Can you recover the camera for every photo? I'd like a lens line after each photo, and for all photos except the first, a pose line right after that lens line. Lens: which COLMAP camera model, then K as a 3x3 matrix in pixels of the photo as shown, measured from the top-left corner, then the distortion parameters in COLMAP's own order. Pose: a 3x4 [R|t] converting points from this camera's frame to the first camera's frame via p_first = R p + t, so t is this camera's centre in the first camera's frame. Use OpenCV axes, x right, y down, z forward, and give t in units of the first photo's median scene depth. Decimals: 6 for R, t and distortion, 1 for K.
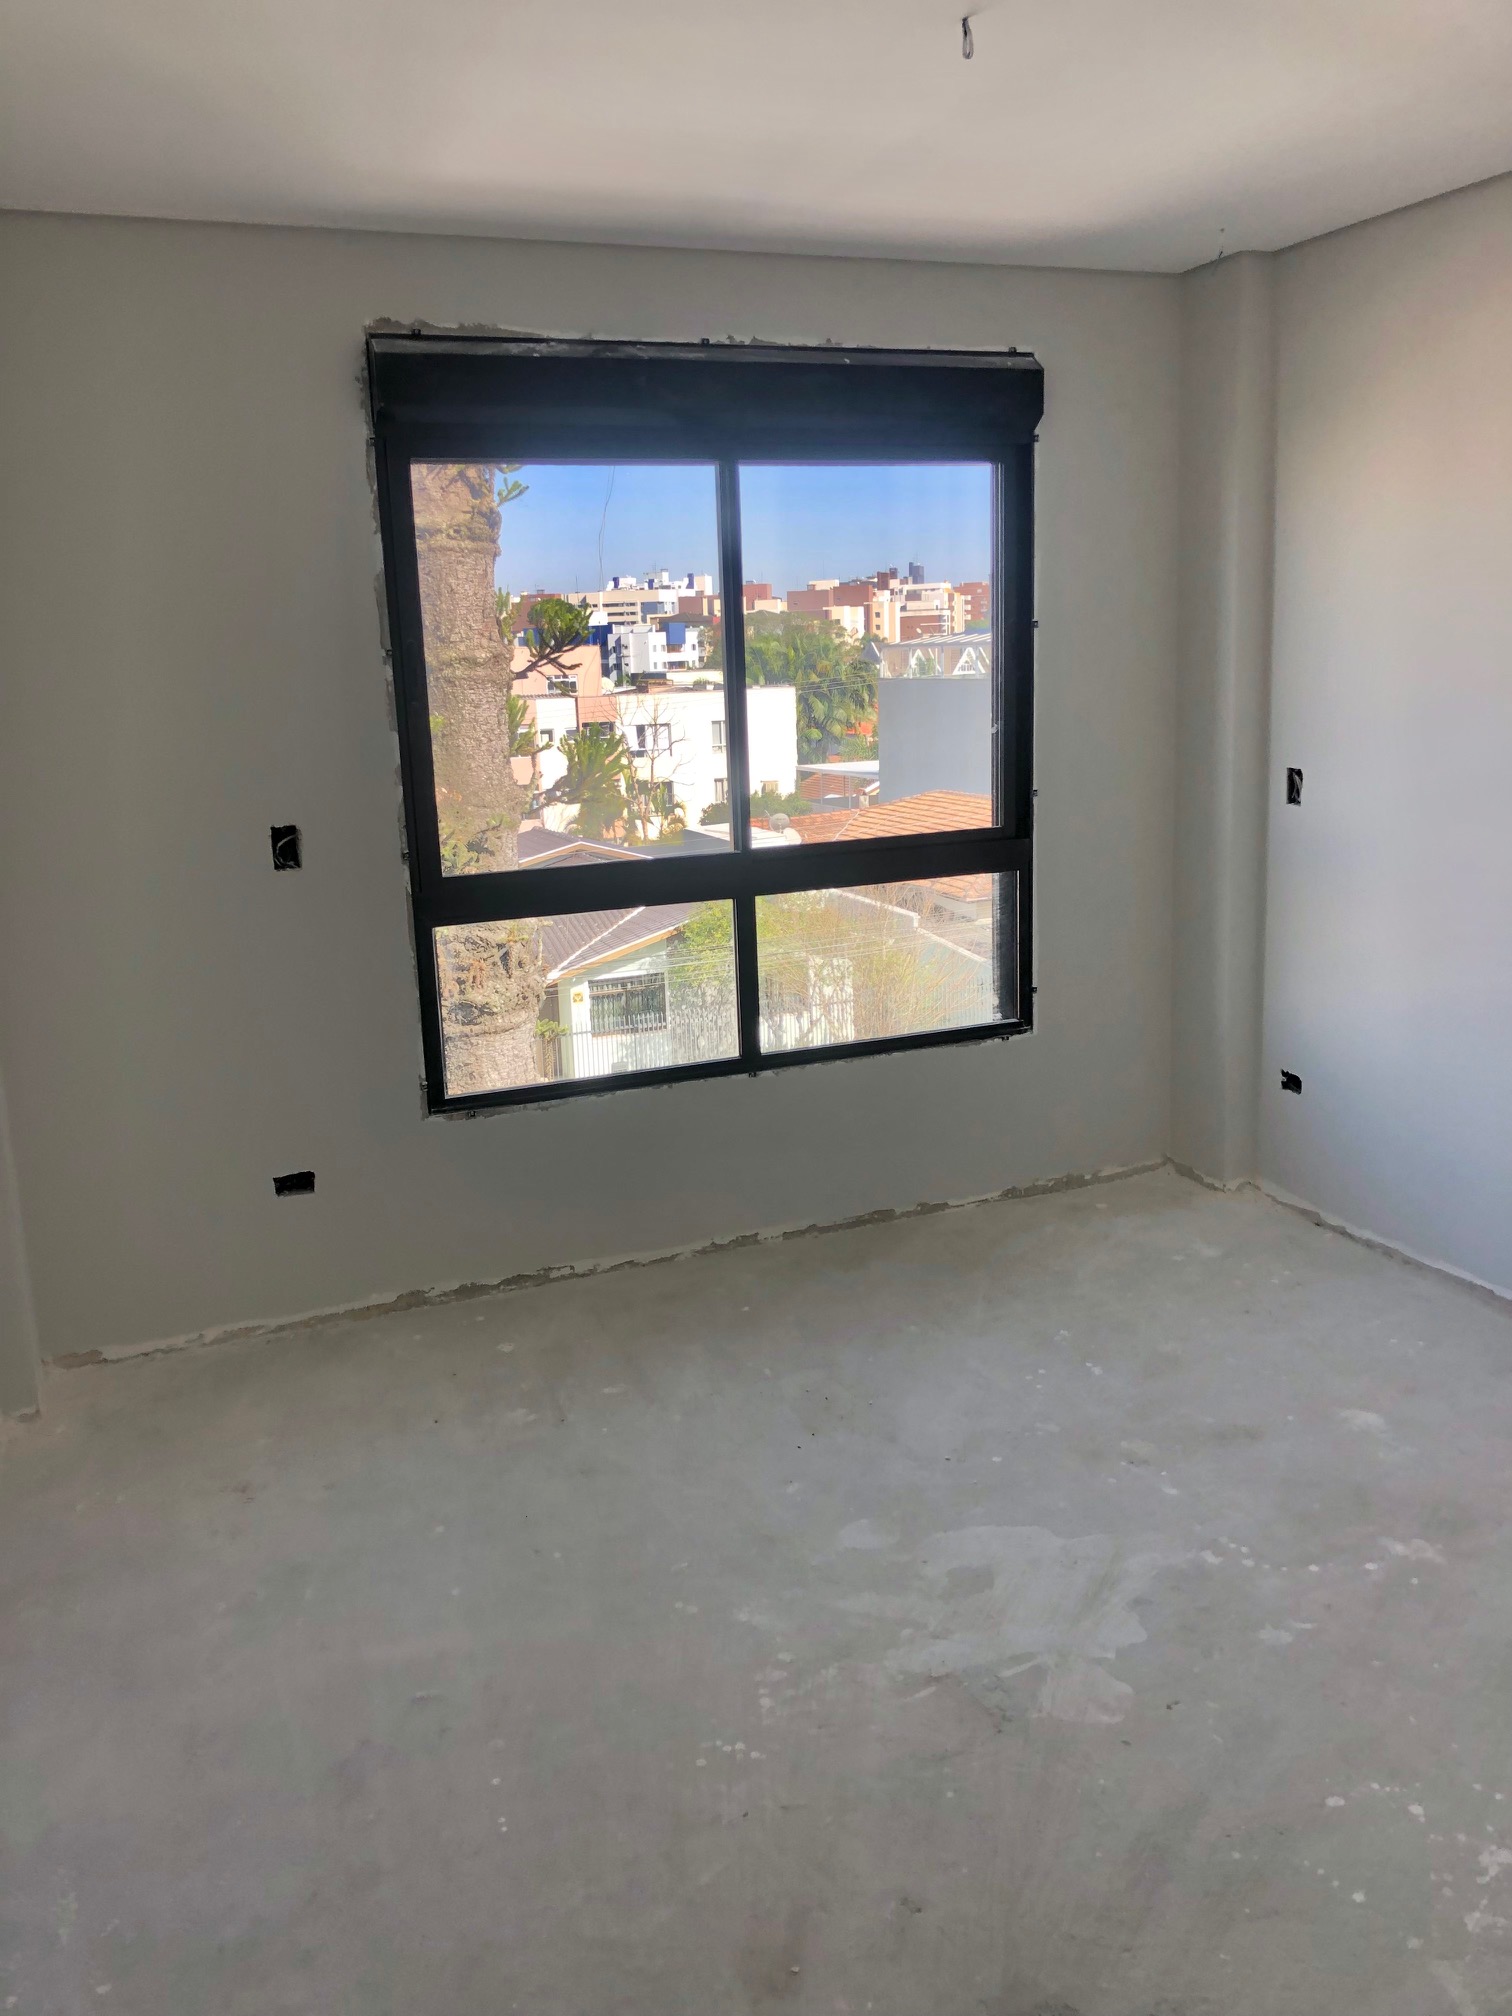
lens RADIAL K [[1664.1, 0, 743.0], [0, 1664.1, 988.3], [0, 0, 1]] dist [0.082077, -0.073305]
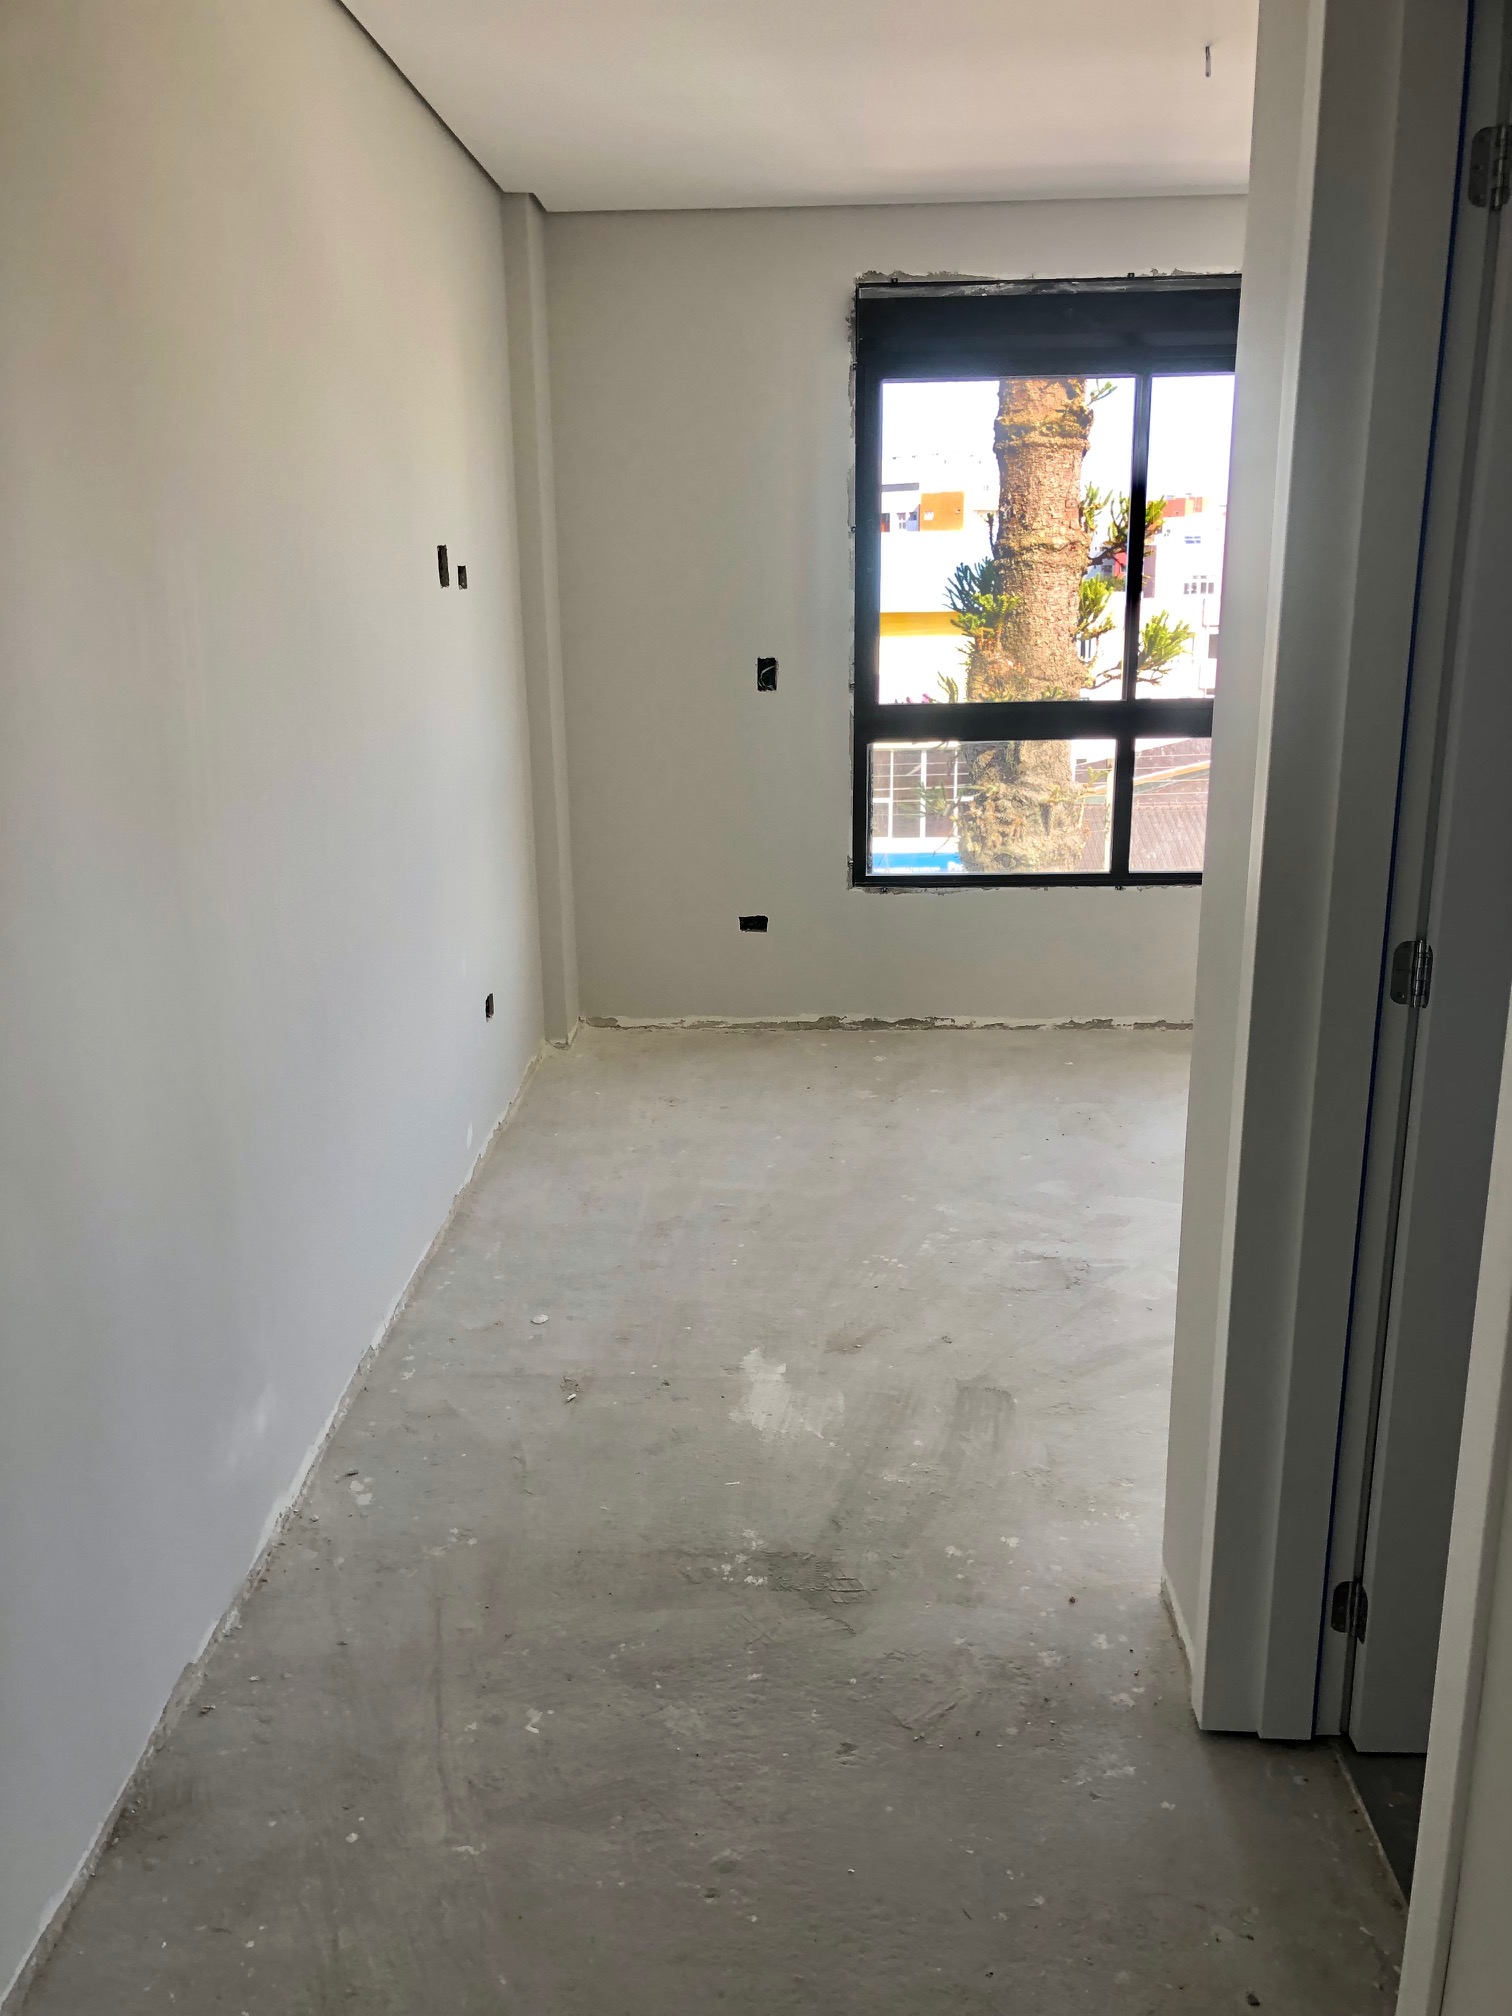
lens RADIAL K [[1664.1, 0, 758.3], [0, 1664.1, 1020.8], [0, 0, 1]] dist [0.082077, -0.073305]
pose [[0.916417, 0.134453, -0.376964, 0.260483], [-0.105250, 0.989691, 0.097130, 0.061674], [0.386137, -0.049336, 0.921121, -0.262941]]
